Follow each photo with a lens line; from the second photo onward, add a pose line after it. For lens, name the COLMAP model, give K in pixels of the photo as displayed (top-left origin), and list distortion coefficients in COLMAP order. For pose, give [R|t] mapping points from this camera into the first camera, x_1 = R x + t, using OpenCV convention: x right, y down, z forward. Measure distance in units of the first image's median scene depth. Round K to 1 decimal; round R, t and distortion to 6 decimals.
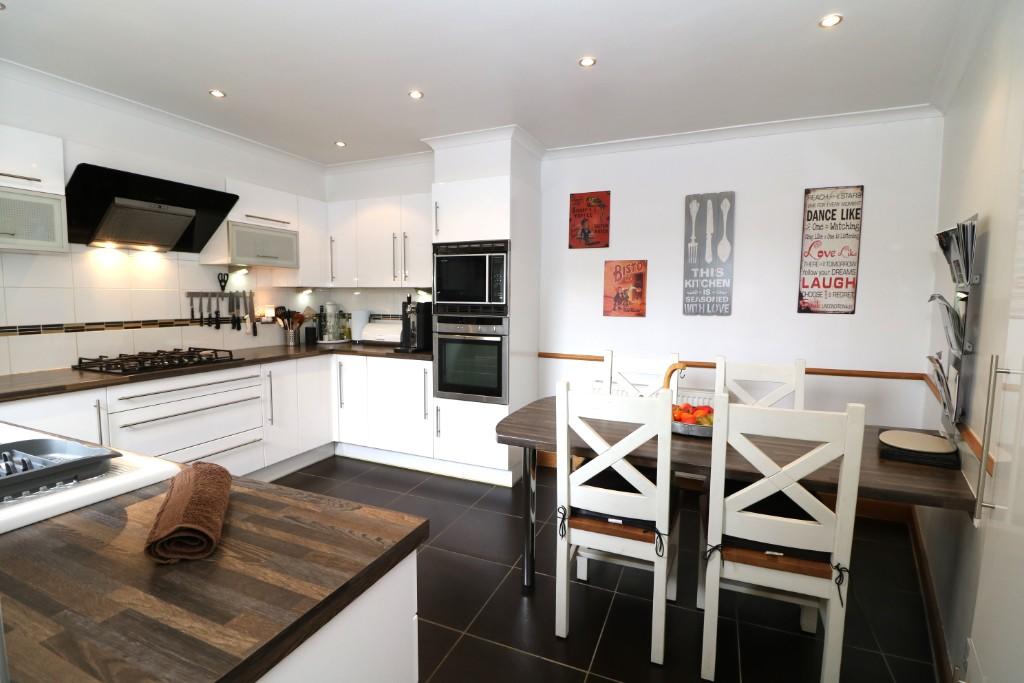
lens RADIAL K [[474.1, 0, 513.9], [0, 474.1, 341.3], [0, 0, 1]] dist [-0.017341, -0.003276]
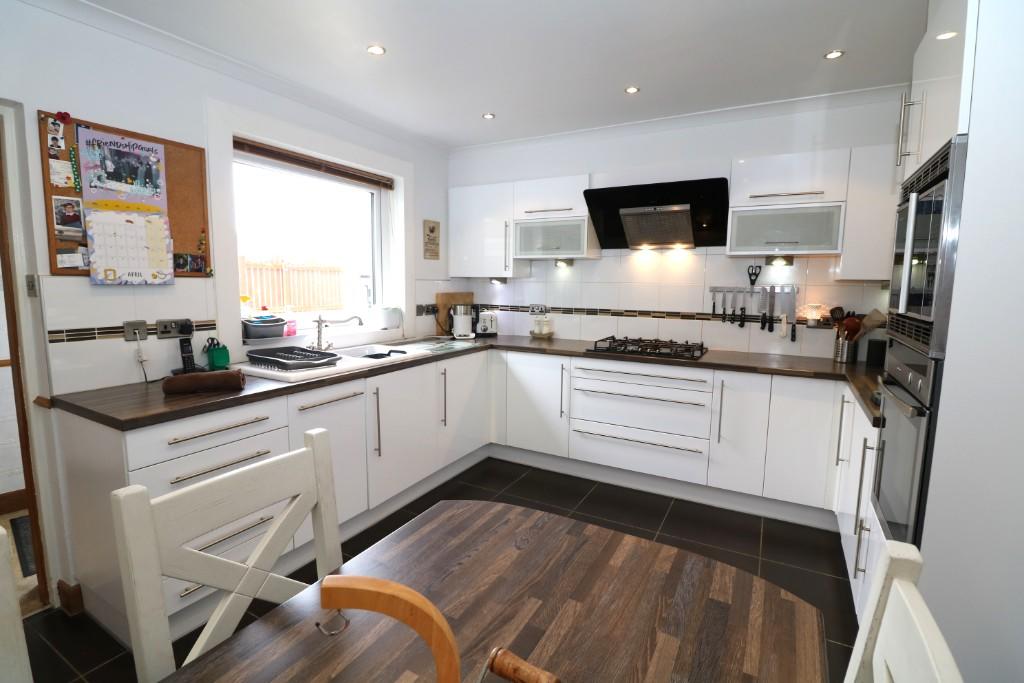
lens RADIAL K [[474.1, 0, 514.7], [0, 474.1, 337.8], [0, 0, 1]] dist [-0.017341, -0.003276]
pose [[-0.102726, 0.102714, -0.989392, 0.335843], [-0.107985, 0.987624, 0.113743, -0.063851], [0.988831, 0.118524, -0.090363, 0.665721]]
